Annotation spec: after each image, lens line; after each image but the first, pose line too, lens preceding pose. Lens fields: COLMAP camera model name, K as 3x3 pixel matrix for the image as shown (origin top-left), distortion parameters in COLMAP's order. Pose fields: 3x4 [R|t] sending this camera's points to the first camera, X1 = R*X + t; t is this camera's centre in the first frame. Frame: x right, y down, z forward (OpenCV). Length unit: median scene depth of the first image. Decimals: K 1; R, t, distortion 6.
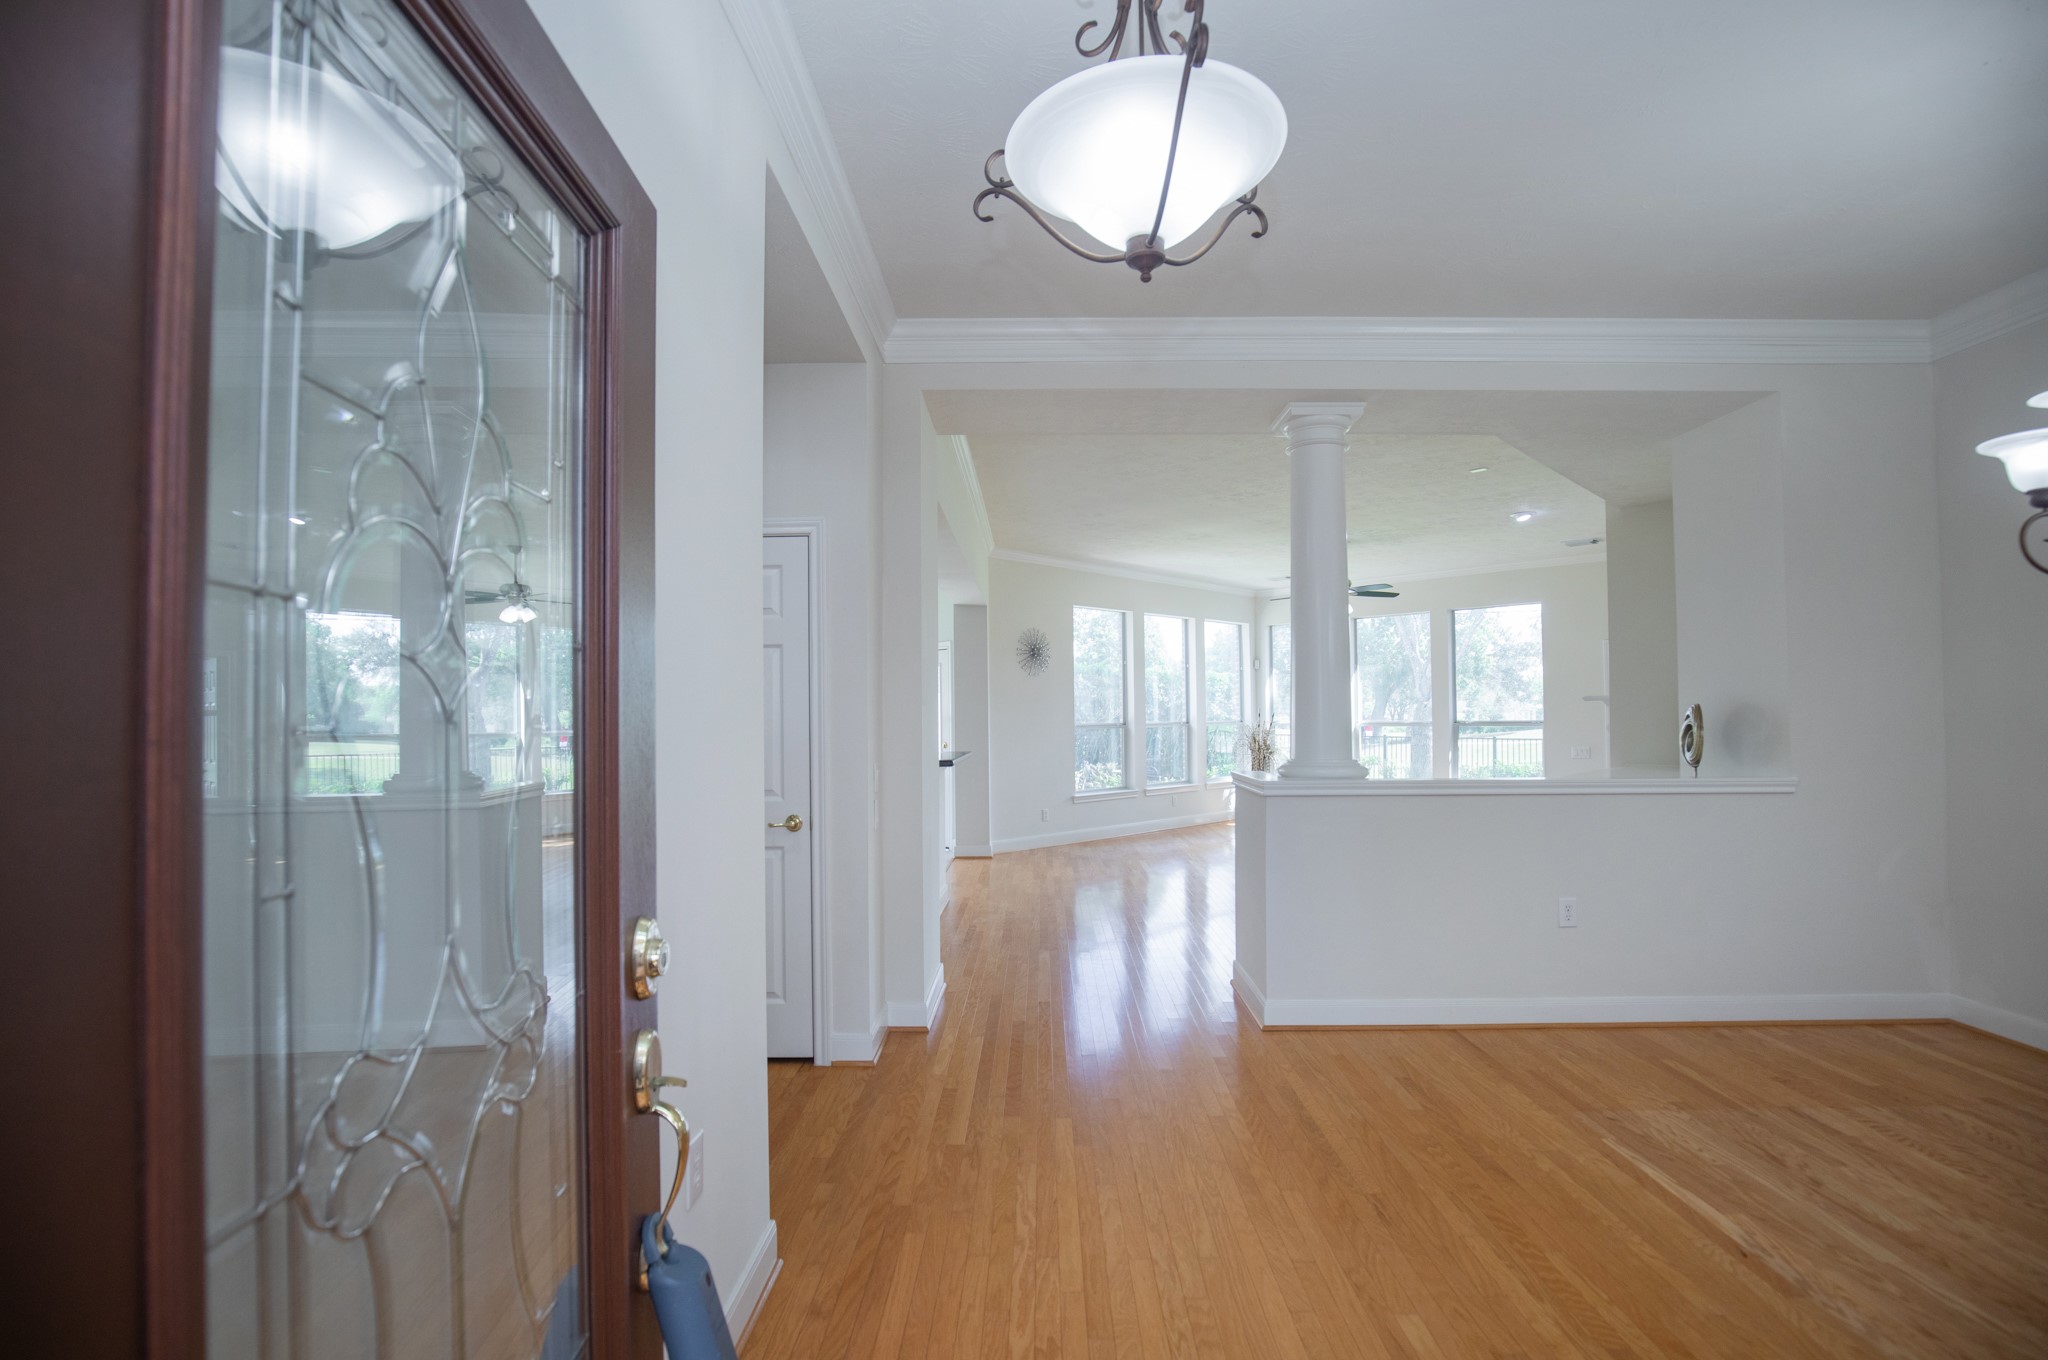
lens RADIAL K [[947.4, 0, 1024.9], [0, 947.4, 696.8], [0, 0, 1]] dist [-0.027508, 0.000339]
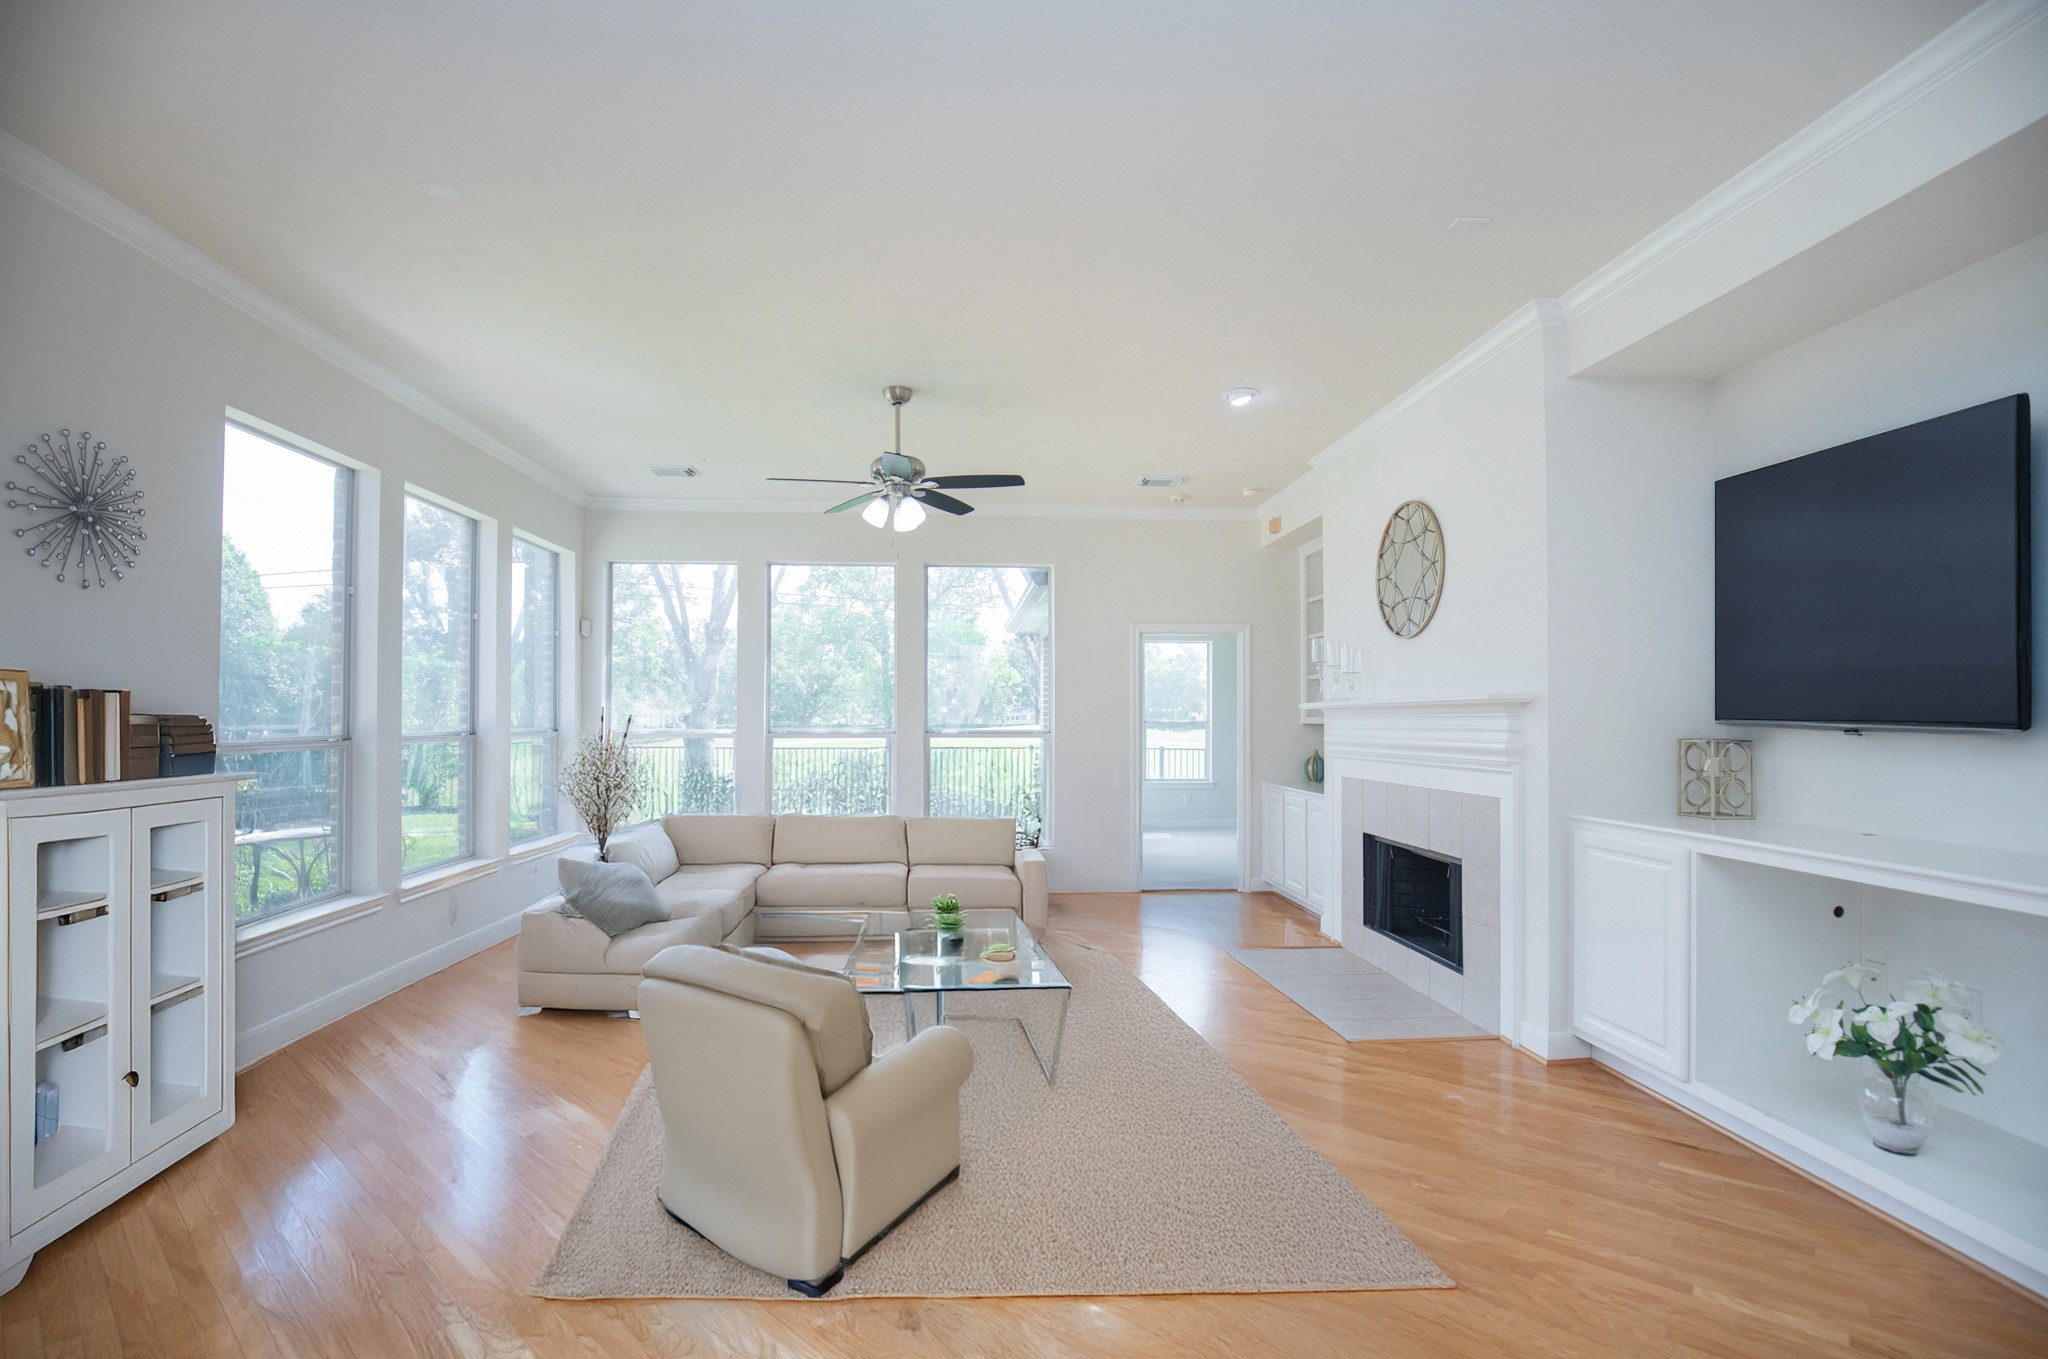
lens RADIAL K [[955.8, 0, 1021.2], [0, 955.8, 690.4], [0, 0, 1]] dist [-0.026950, 0.001215]
pose [[0.647486, 0.031049, 0.761445, -0.056441], [-0.024369, 0.999502, -0.020034, 0.029537], [-0.761688, -0.005584, 0.647920, 1.635275]]
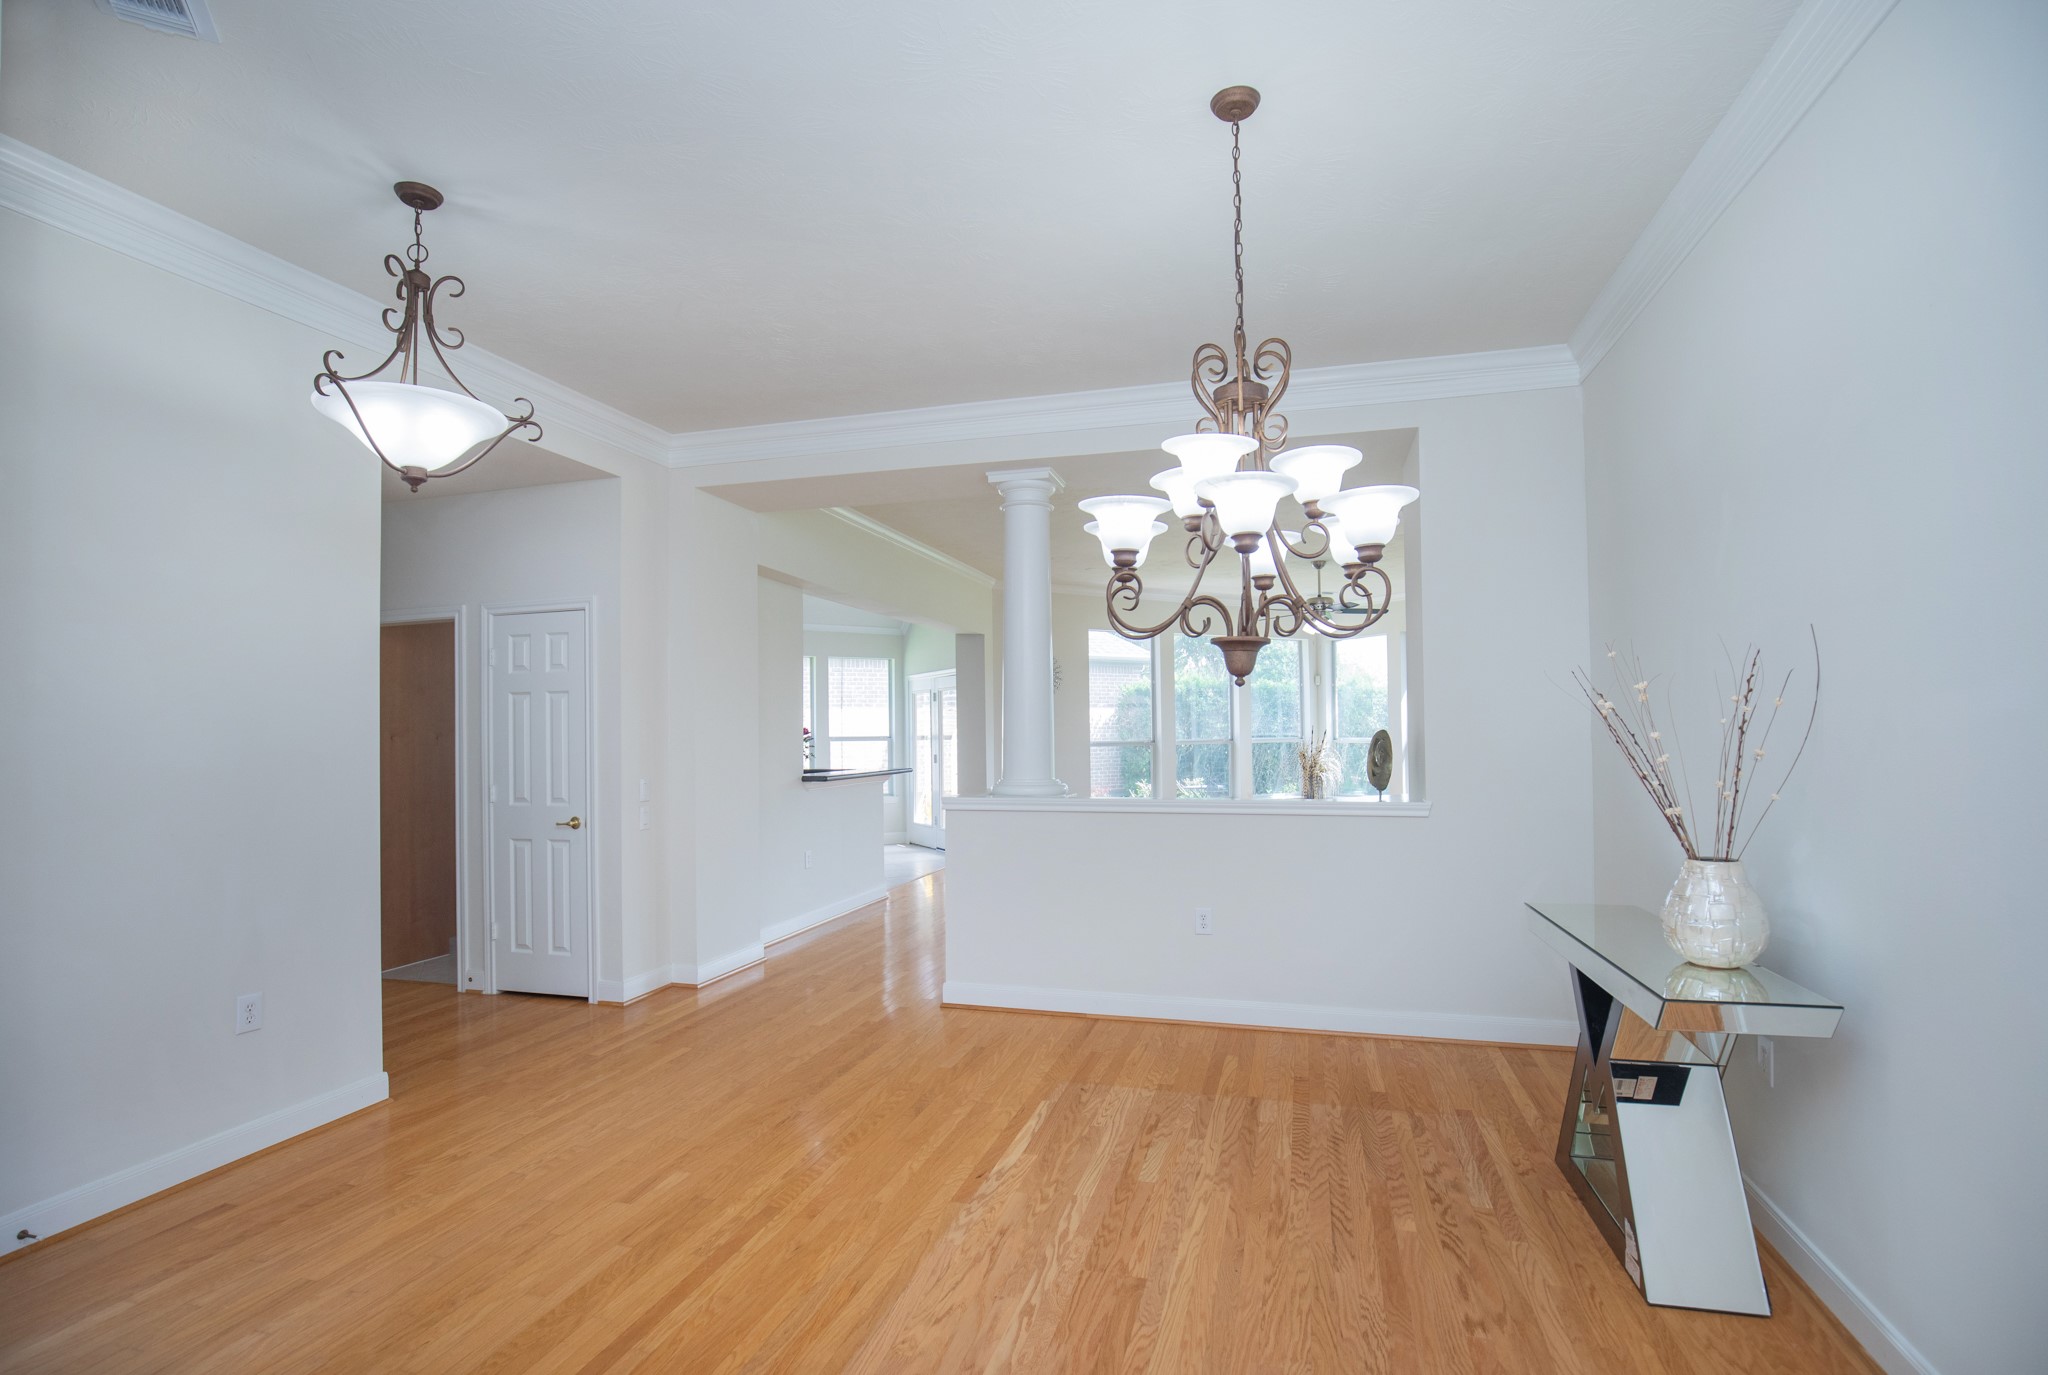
lens RADIAL K [[963.5, 0, 1039.1], [0, 963.5, 717.6], [0, 0, 1]] dist [-0.028753, -0.000044]
pose [[0.967300, -0.006057, -0.253565, 0.817172], [0.008446, 0.999930, 0.008333, -0.024146], [0.253496, -0.010202, 0.967283, -0.165813]]
